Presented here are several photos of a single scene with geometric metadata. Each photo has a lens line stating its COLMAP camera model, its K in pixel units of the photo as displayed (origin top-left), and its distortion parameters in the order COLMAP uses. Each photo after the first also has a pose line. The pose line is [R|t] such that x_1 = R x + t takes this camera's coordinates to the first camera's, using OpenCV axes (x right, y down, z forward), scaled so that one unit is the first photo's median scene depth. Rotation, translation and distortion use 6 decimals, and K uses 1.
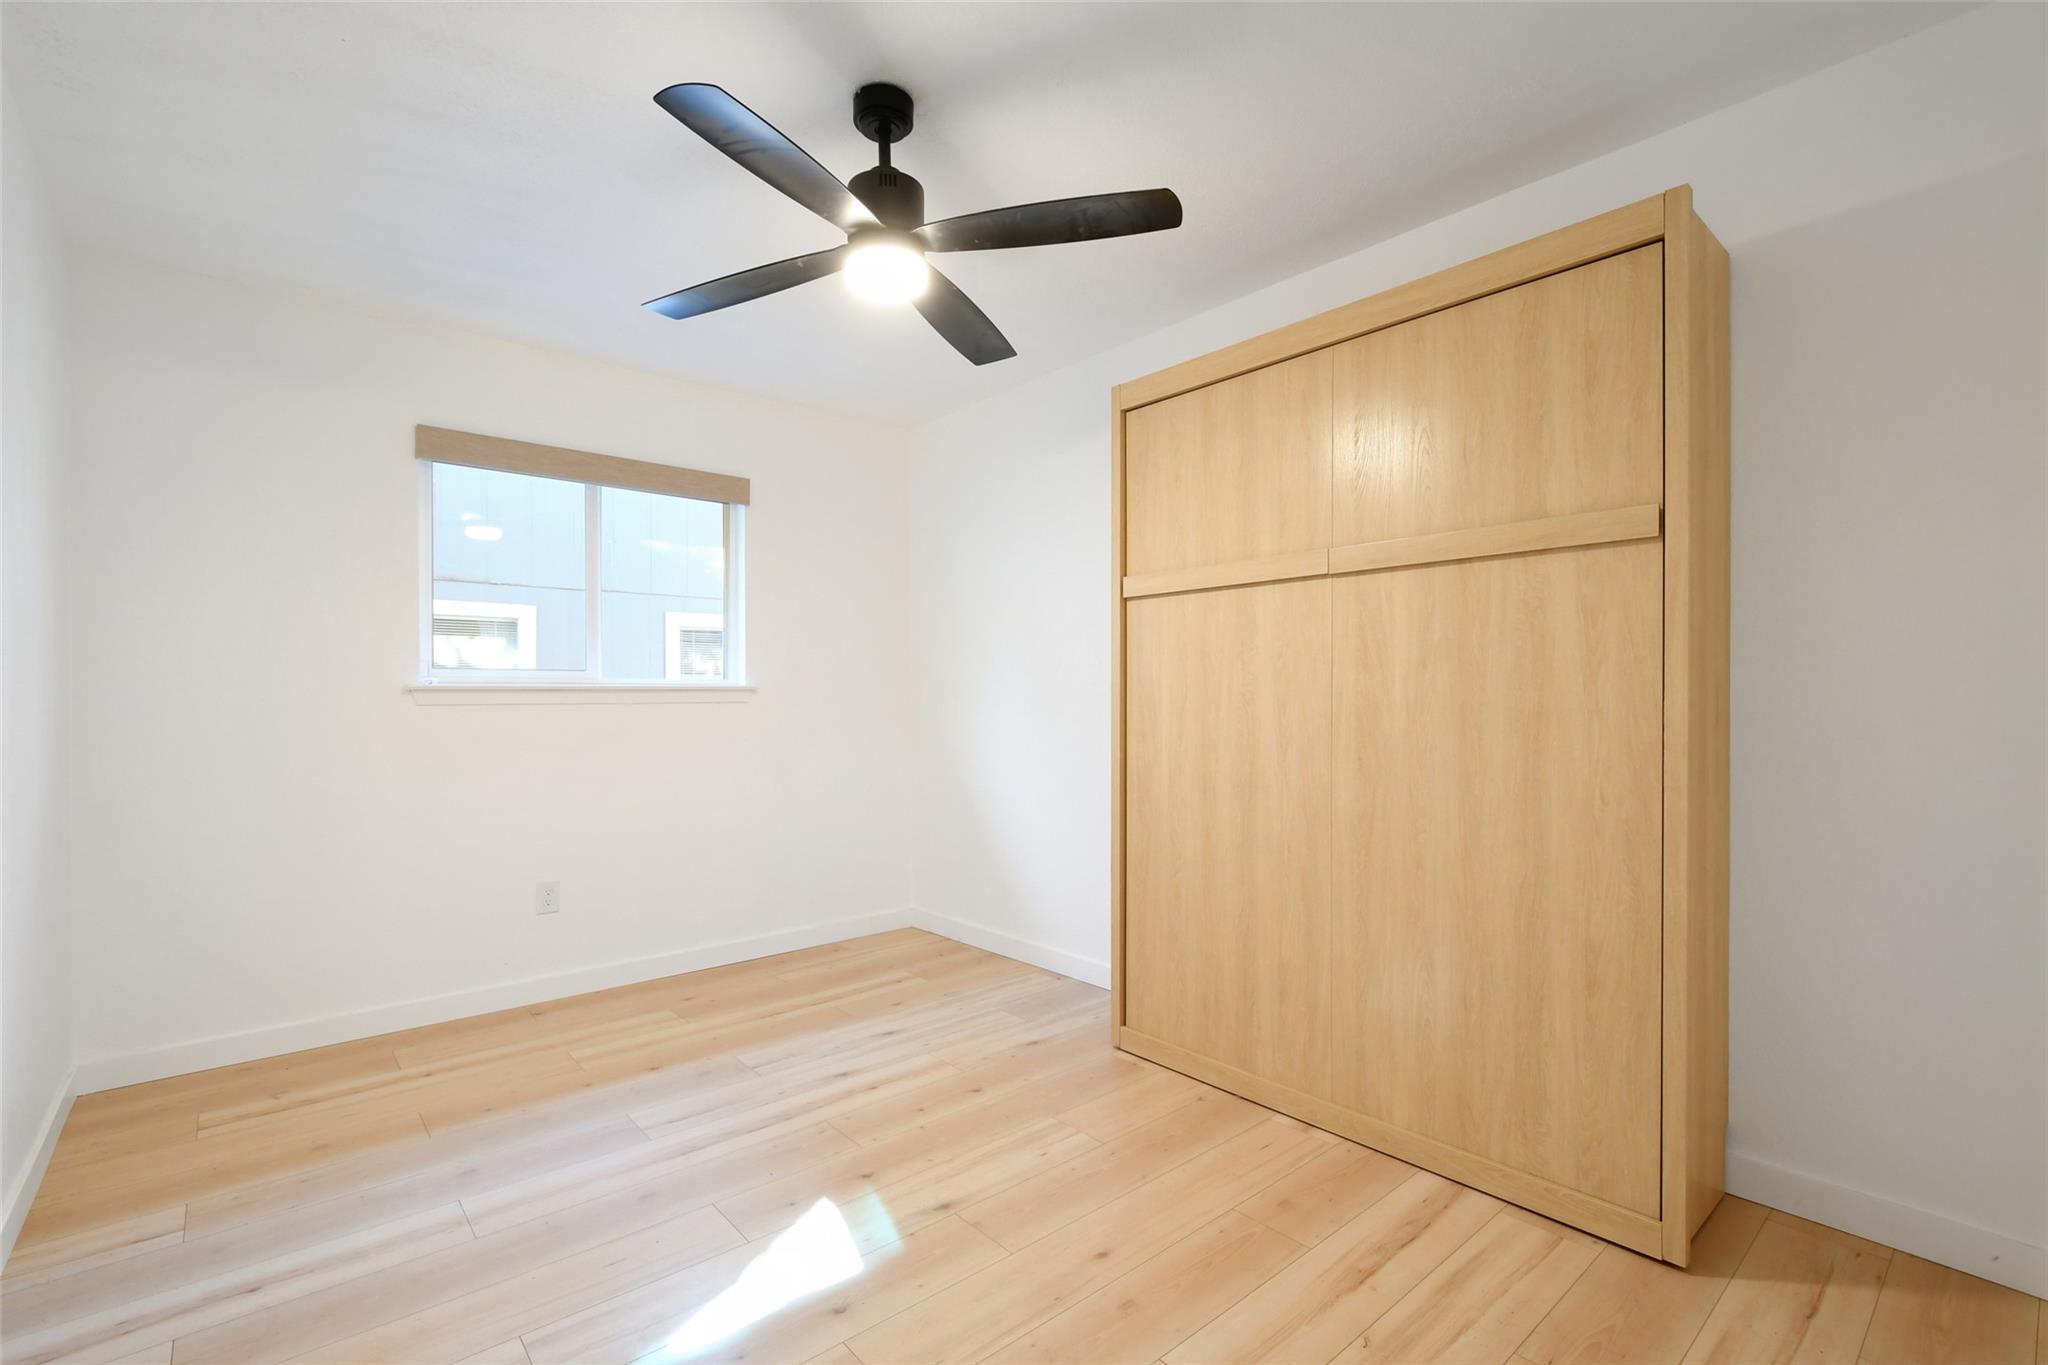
lens RADIAL K [[903.1, 0, 989.8], [0, 903.1, 697.8], [0, 0, 1]] dist [0.000487, -0.000106]
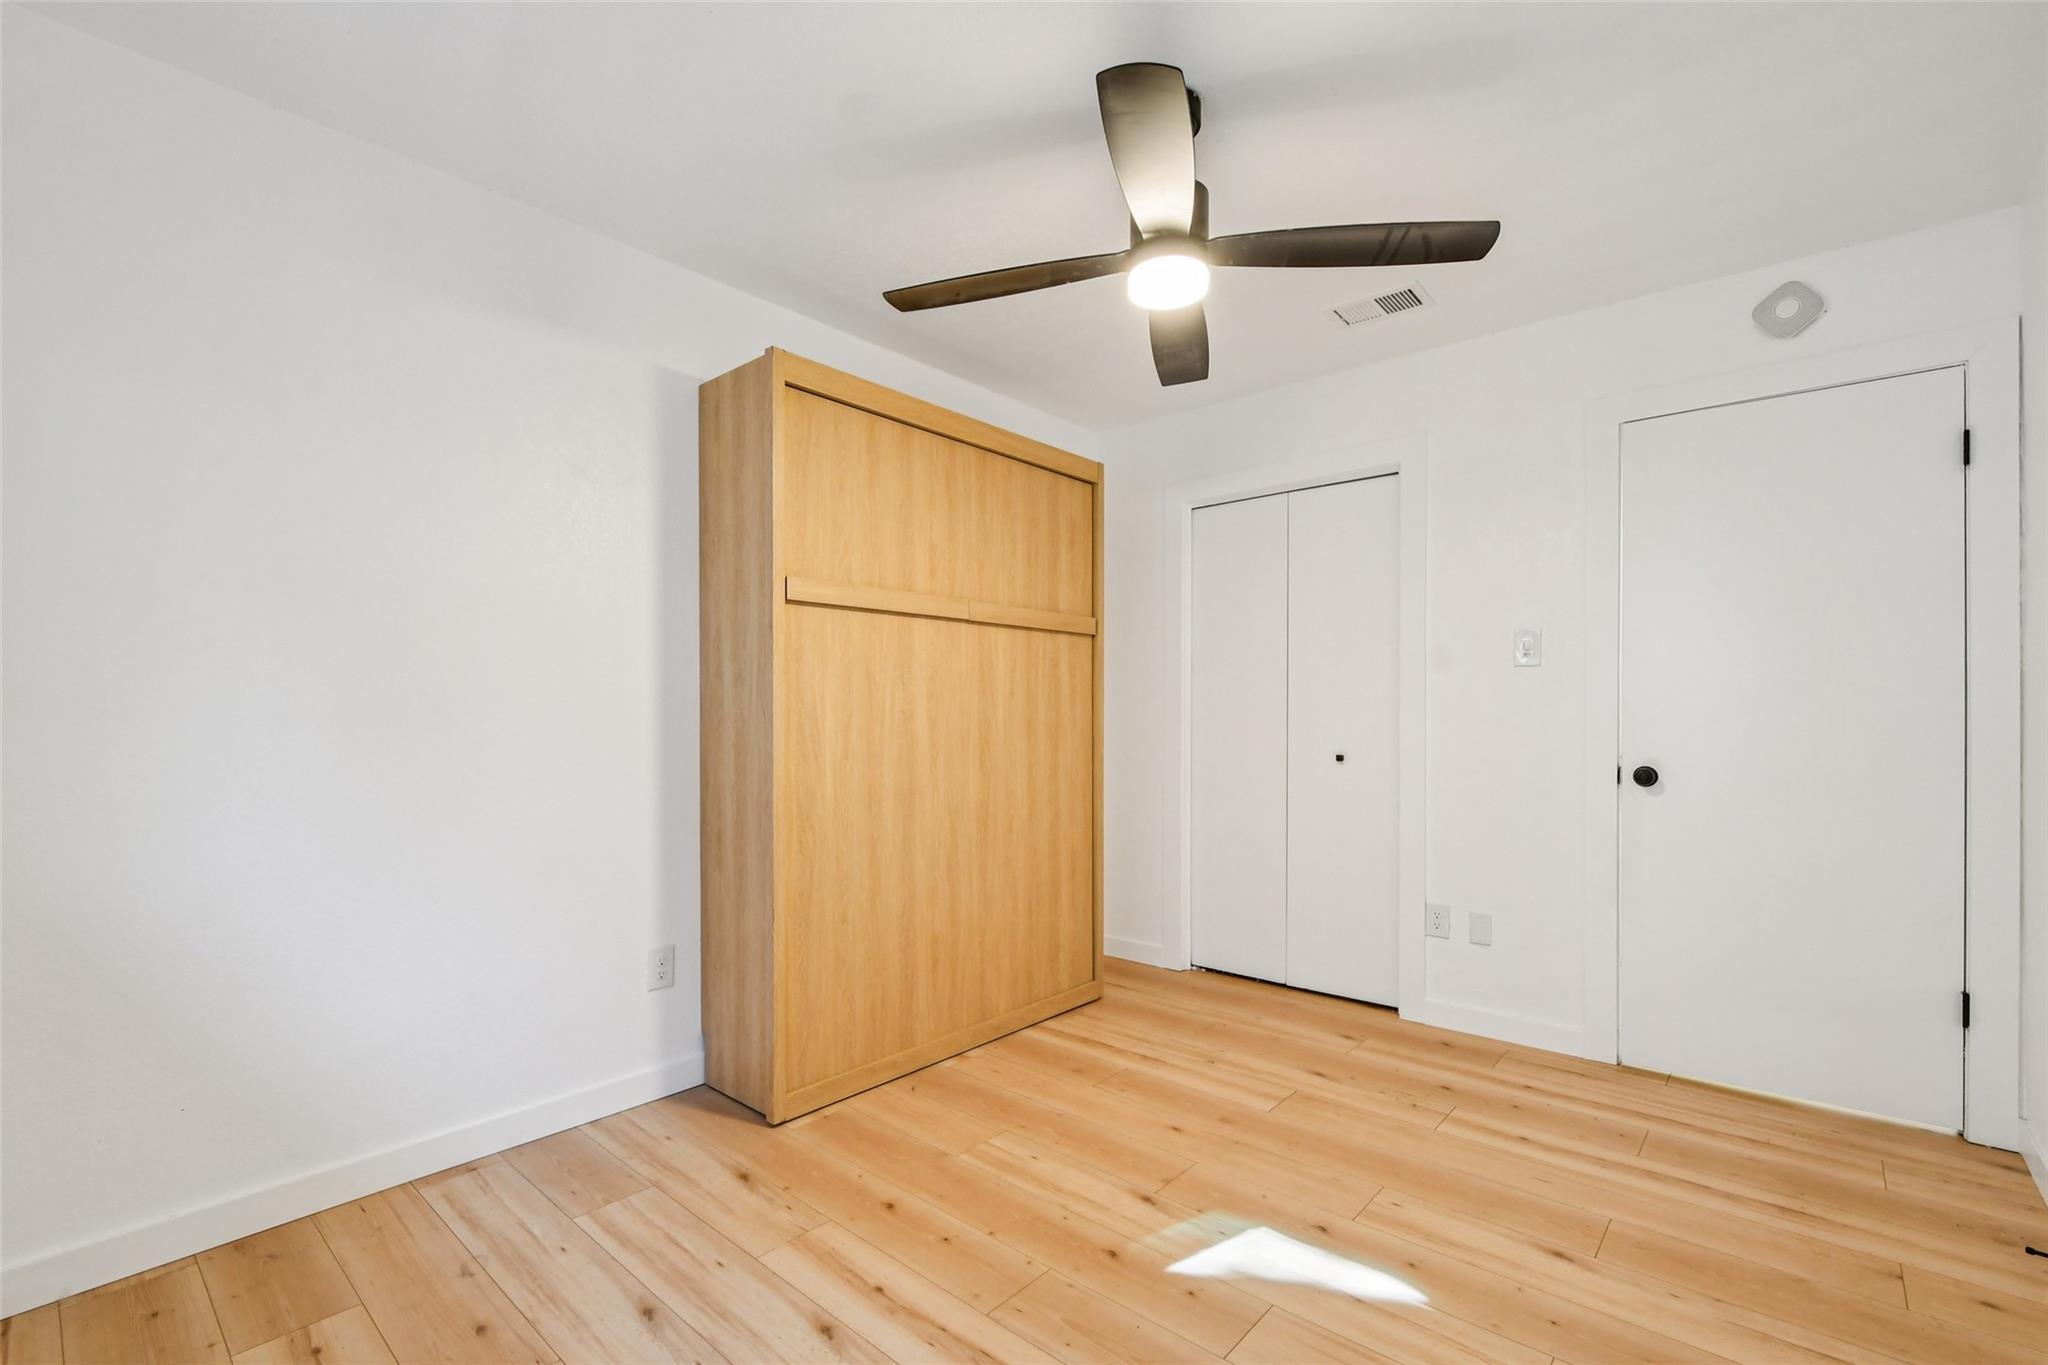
lens RADIAL K [[905.2, 0, 1011.5], [0, 905.2, 728.9], [0, 0, 1]] dist [0.001921, -0.000391]
pose [[-0.149335, -0.008094, 0.988754, -0.915021], [0.002241, 0.999961, 0.008524, 0.007899], [-0.988784, 0.003489, -0.149311, 1.131120]]
